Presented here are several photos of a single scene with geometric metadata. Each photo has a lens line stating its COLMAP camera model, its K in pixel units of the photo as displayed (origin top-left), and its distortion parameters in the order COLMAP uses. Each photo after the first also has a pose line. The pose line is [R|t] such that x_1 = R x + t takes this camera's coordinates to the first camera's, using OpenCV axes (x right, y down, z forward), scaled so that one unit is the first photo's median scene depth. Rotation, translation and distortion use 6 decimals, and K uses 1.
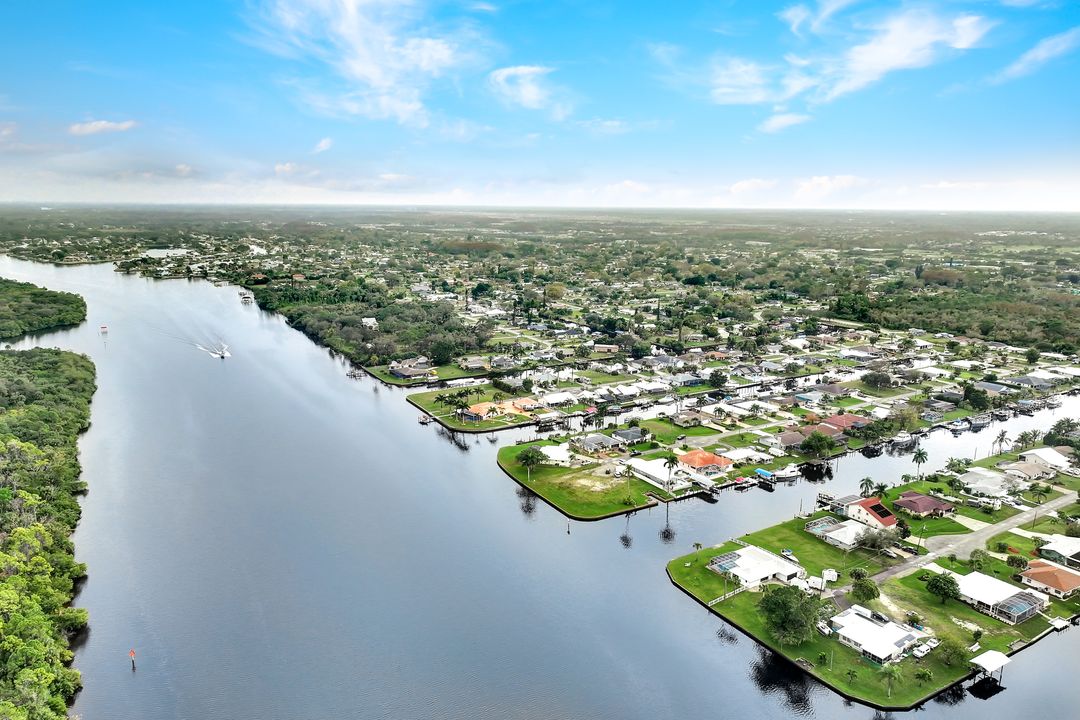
lens RADIAL K [[764.2, 0, 545.9], [0, 764.2, 371.7], [0, 0, 1]] dist [0.010086, -0.002617]
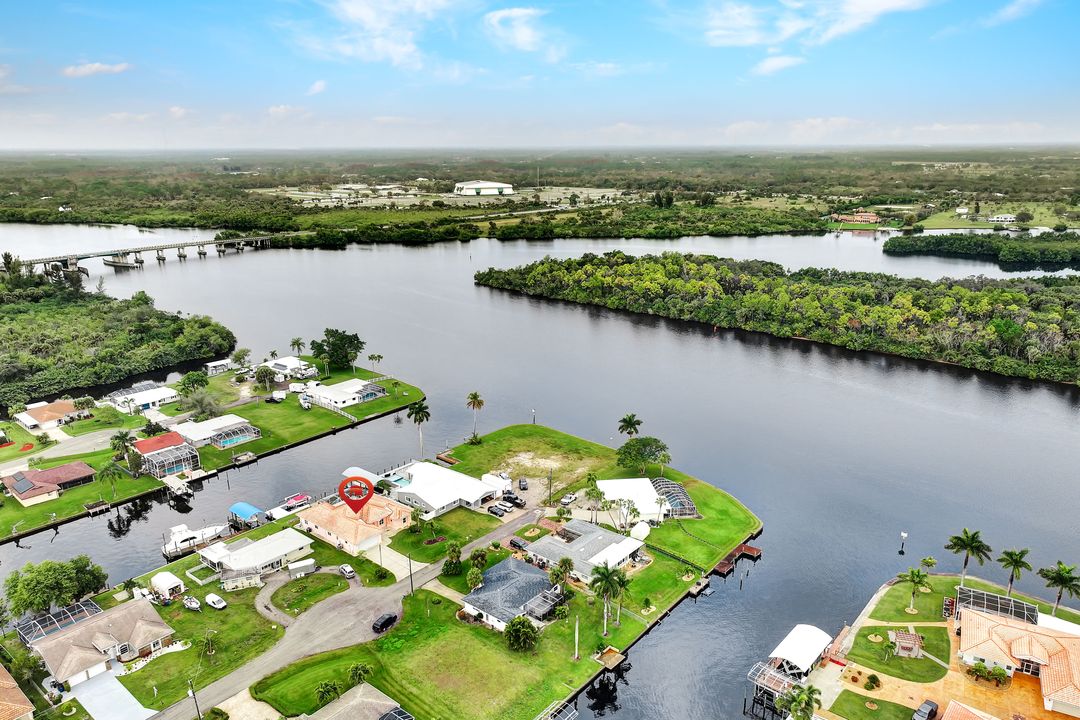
lens RADIAL K [[764.2, 0, 545.9], [0, 764.2, 371.7], [0, 0, 1]] dist [0.010086, -0.002617]
pose [[-0.954690, 0.081870, -0.286121, 0.168691], [-0.068013, 0.875953, 0.477578, -0.172996], [0.289727, 0.475398, -0.830695, 1.079277]]
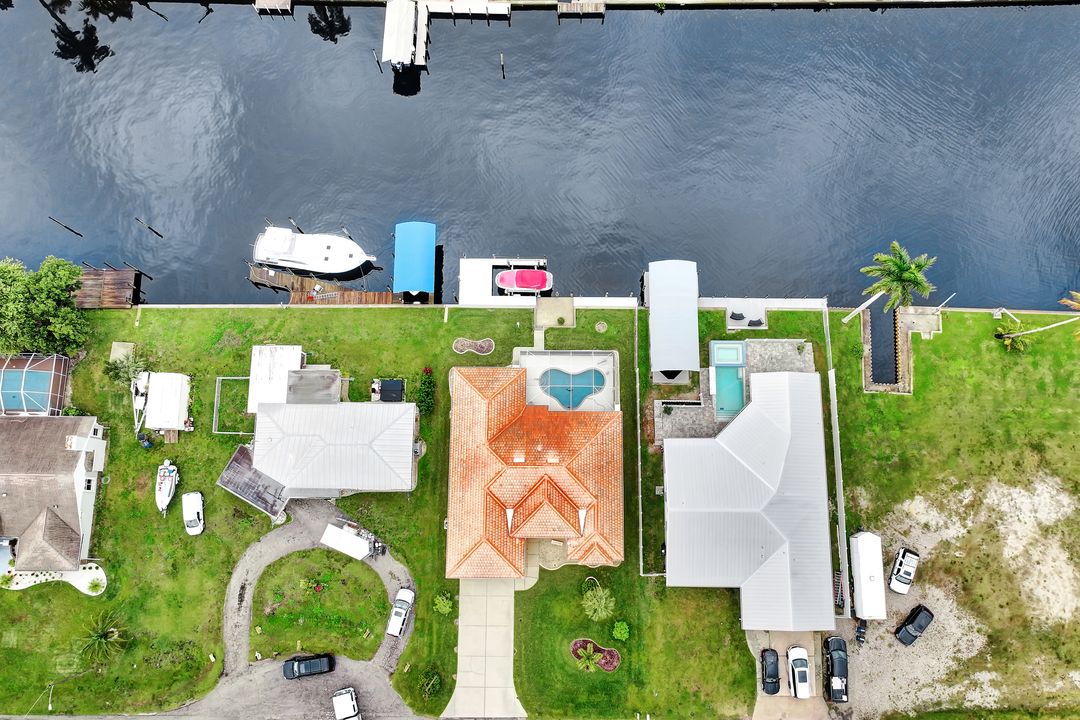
lens RADIAL K [[764.2, 0, 545.9], [0, 764.2, 371.7], [0, 0, 1]] dist [0.010086, -0.002617]
pose [[-0.834118, -0.542278, 0.100907, 0.146712], [0.115608, 0.007003, 0.993270, -0.093719], [-0.539335, 0.840170, 0.056850, 0.725922]]
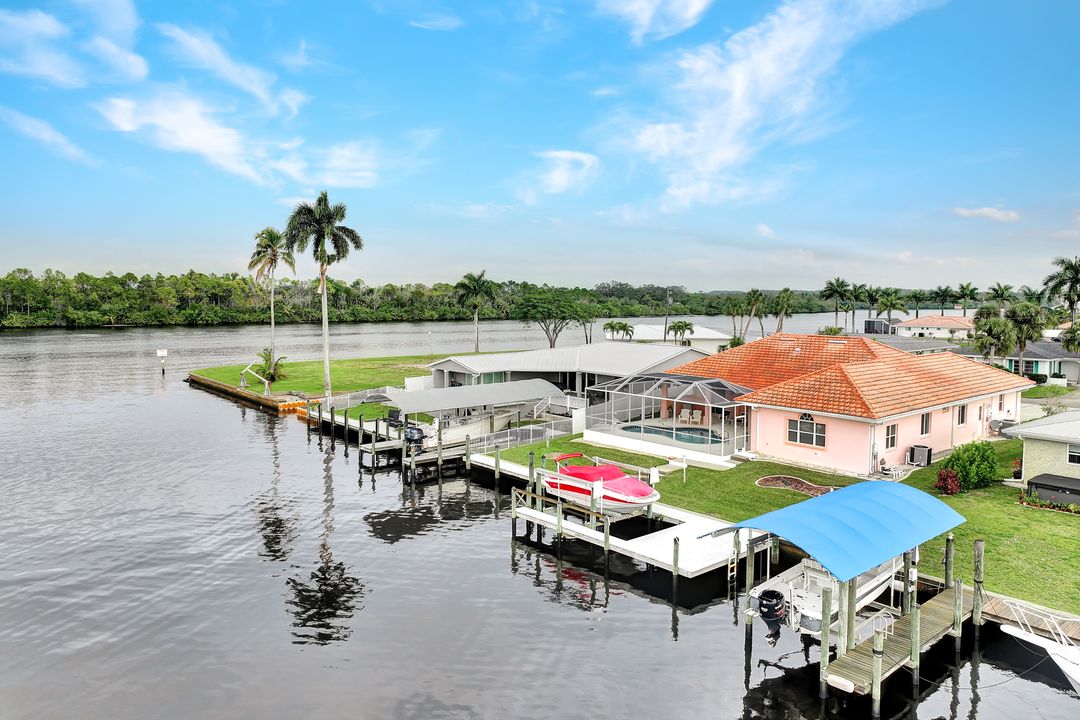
lens RADIAL K [[762.3, 0, 545.3], [0, 762.3, 357.1], [0, 0, 1]] dist [0.001547, -0.001033]
pose [[0.136756, 0.075684, -0.987709, 0.259223], [-0.221796, 0.974103, 0.043932, 0.086587], [0.965455, 0.213062, 0.150001, 0.700326]]
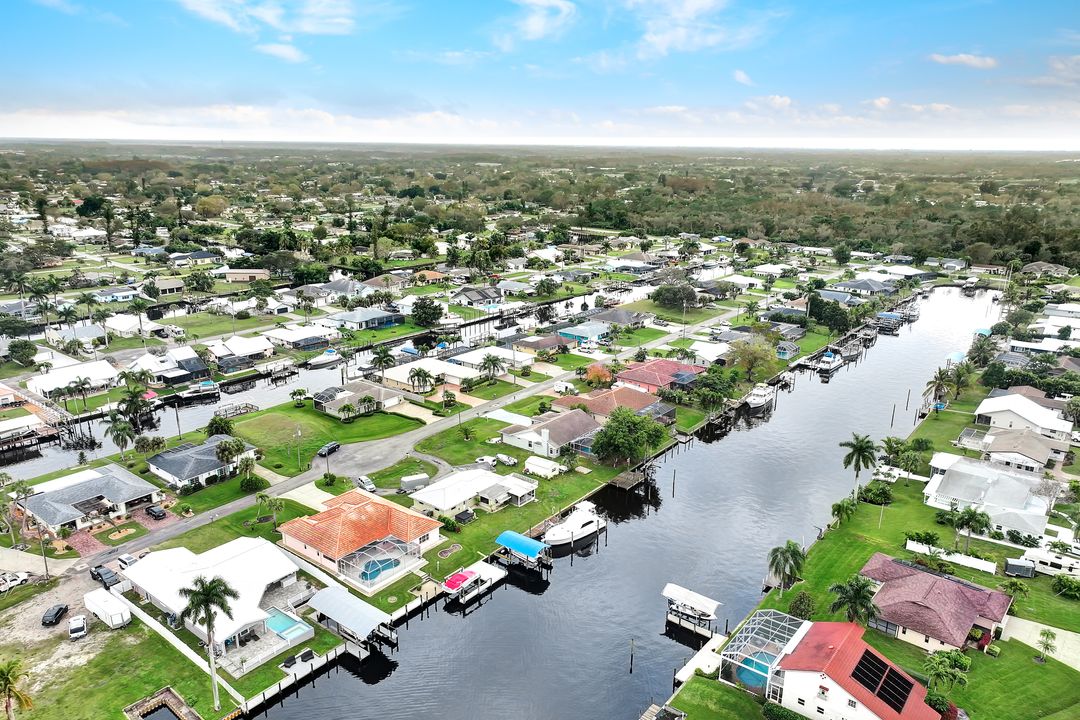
lens RADIAL K [[764.2, 0, 545.9], [0, 764.2, 371.7], [0, 0, 1]] dist [0.010086, -0.002617]
pose [[0.943786, -0.092331, 0.317401, 0.135265], [0.068066, 0.993904, 0.086728, 0.010927], [-0.323474, -0.060249, 0.944317, 0.469746]]
